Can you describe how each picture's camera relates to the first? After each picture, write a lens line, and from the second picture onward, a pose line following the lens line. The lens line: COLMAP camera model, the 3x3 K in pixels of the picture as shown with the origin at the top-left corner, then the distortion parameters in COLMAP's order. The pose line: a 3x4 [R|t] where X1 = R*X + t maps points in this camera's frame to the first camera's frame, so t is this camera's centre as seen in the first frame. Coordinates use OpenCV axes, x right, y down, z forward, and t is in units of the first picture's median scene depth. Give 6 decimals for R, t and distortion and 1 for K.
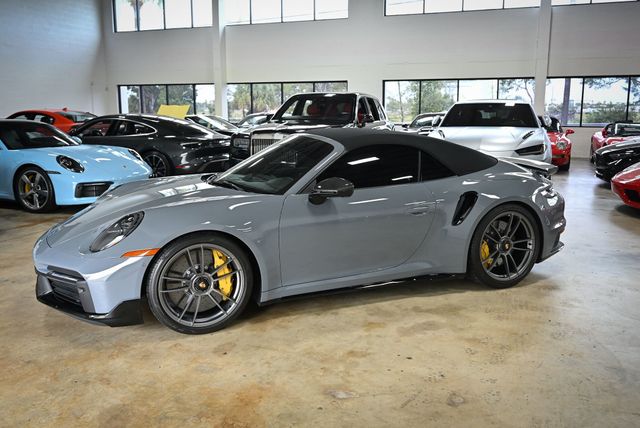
lens RADIAL K [[540.9, 0, 320.2], [0, 540.9, 198.1], [0, 0, 1]] dist [0.007468, -0.000750]
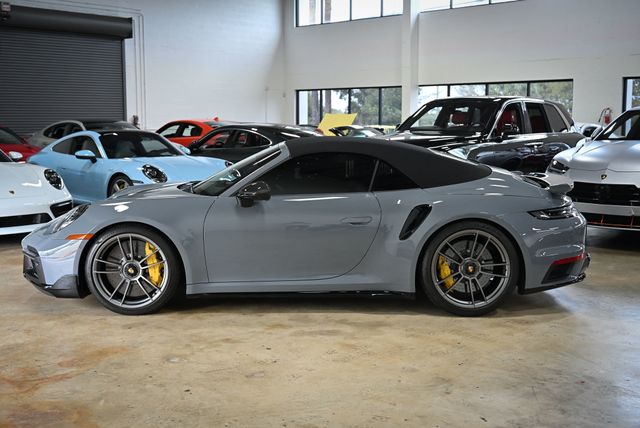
lens RADIAL K [[762.7, 0, 320.0], [0, 762.7, 214.0], [0, 0, 1]] dist [0.010312, -0.021255]
pose [[0.921291, 0.046751, -0.386054, 0.673874], [-0.061978, 0.997710, -0.027084, 0.054637], [0.383904, 0.048879, 0.922079, -0.288564]]
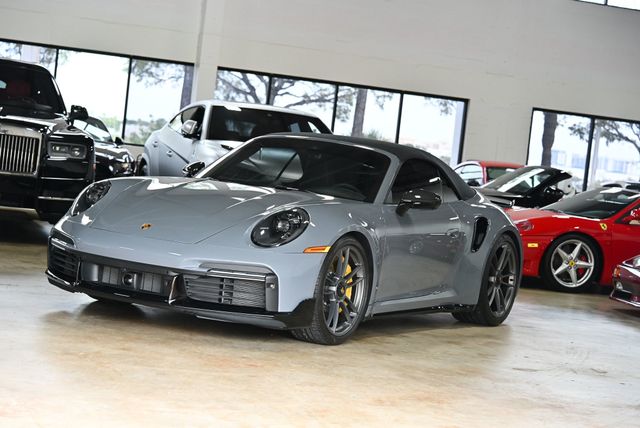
lens RADIAL K [[1398.1, 0, 320.0], [0, 1398.1, 214.0], [0, 0, 1]] dist [0.036661, 0.108582]
pose [[0.791051, 0.059707, 0.608830, -1.560750], [-0.009751, 0.996330, -0.085038, 0.208969], [-0.611673, 0.061332, 0.788730, -0.818365]]
